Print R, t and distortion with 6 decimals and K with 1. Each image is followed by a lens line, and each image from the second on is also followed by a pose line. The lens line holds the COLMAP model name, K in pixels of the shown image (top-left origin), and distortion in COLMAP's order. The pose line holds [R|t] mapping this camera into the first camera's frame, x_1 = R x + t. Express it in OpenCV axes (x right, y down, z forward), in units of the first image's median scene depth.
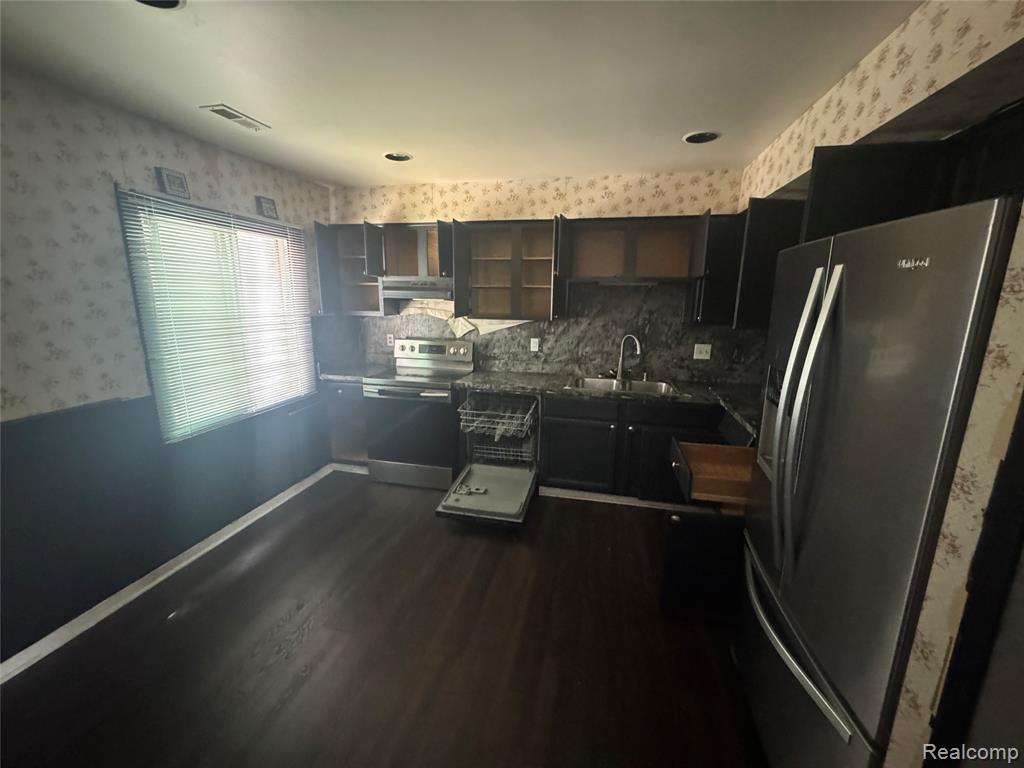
lens RADIAL K [[408.6, 0, 512.0], [0, 408.6, 384.0], [0, 0, 1]] dist [-0.001740, 0.000085]
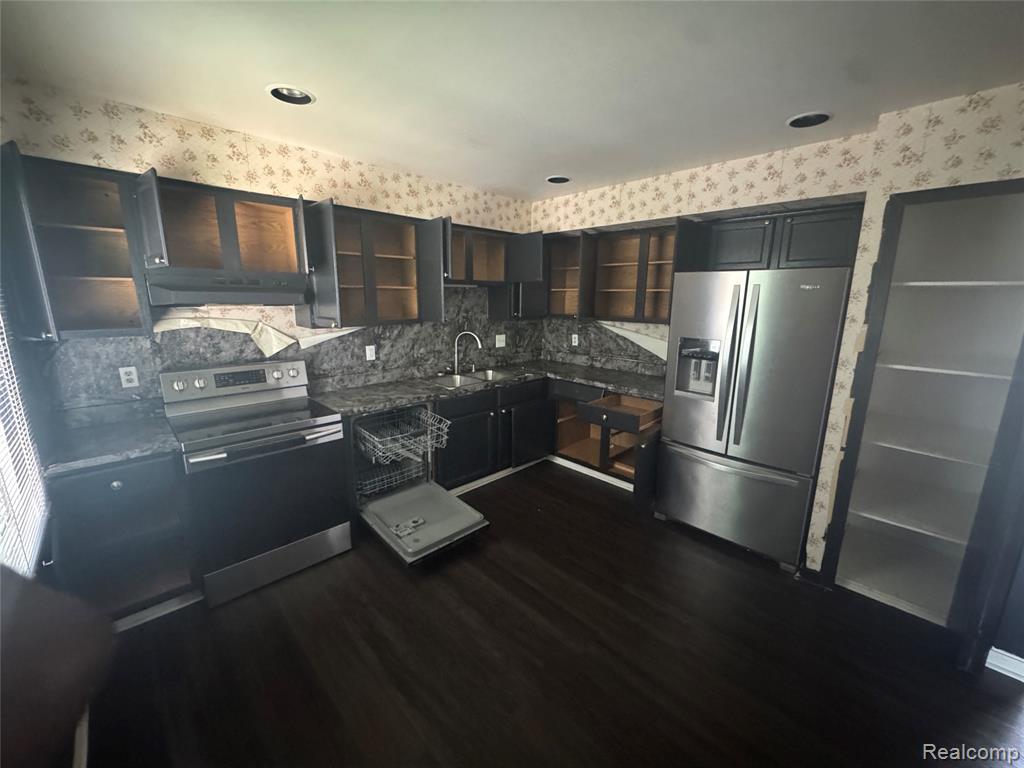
lens RADIAL K [[408.6, 0, 512.0], [0, 408.6, 384.0], [0, 0, 1]] dist [-0.001740, 0.000085]
pose [[0.542955, -0.184759, 0.819185, -0.540071], [0.178847, 0.978558, 0.102164, -0.069026], [-0.820496, 0.091039, 0.564357, 0.270594]]
